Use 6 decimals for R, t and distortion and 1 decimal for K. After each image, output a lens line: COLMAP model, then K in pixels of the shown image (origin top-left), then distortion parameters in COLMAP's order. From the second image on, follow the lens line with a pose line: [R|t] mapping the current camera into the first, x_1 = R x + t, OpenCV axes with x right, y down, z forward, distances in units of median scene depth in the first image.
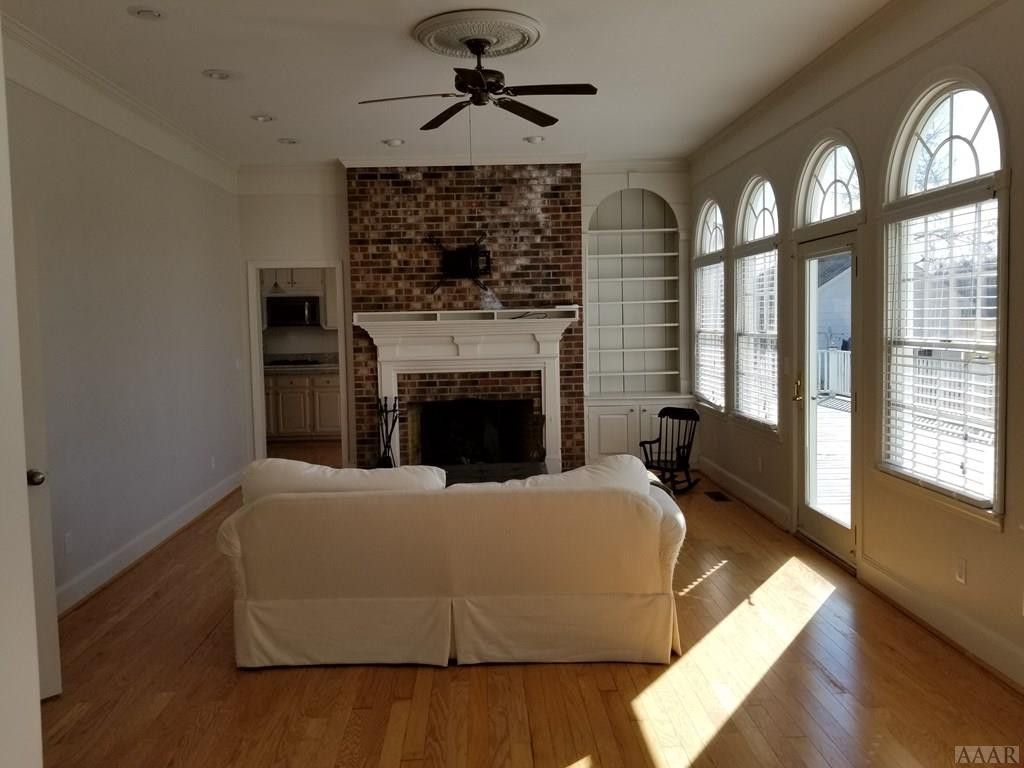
lens RADIAL K [[803.6, 0, 498.4], [0, 803.6, 363.1], [0, 0, 1]] dist [0.069239, -0.092547]
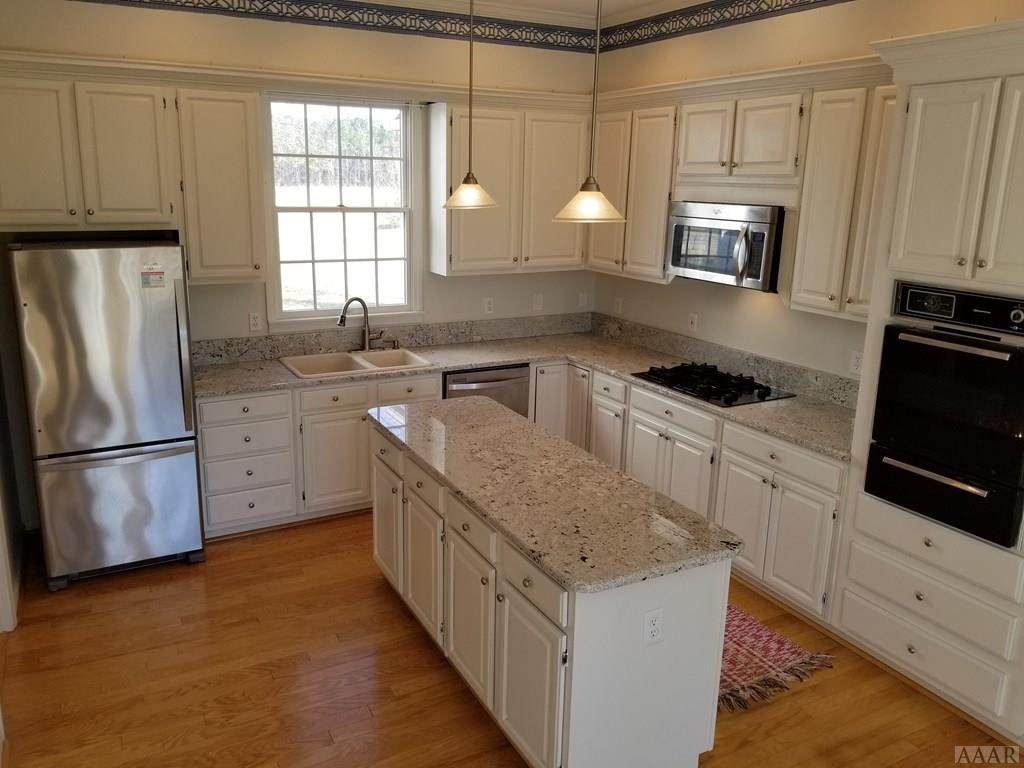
lens RADIAL K [[803.6, 0, 498.4], [0, 803.6, 363.1], [0, 0, 1]] dist [0.069239, -0.092547]
pose [[0.442357, 0.236880, -0.864990, 0.031678], [-0.079740, 0.971056, 0.225148, -0.088829], [0.893287, -0.030621, 0.448442, 0.764791]]
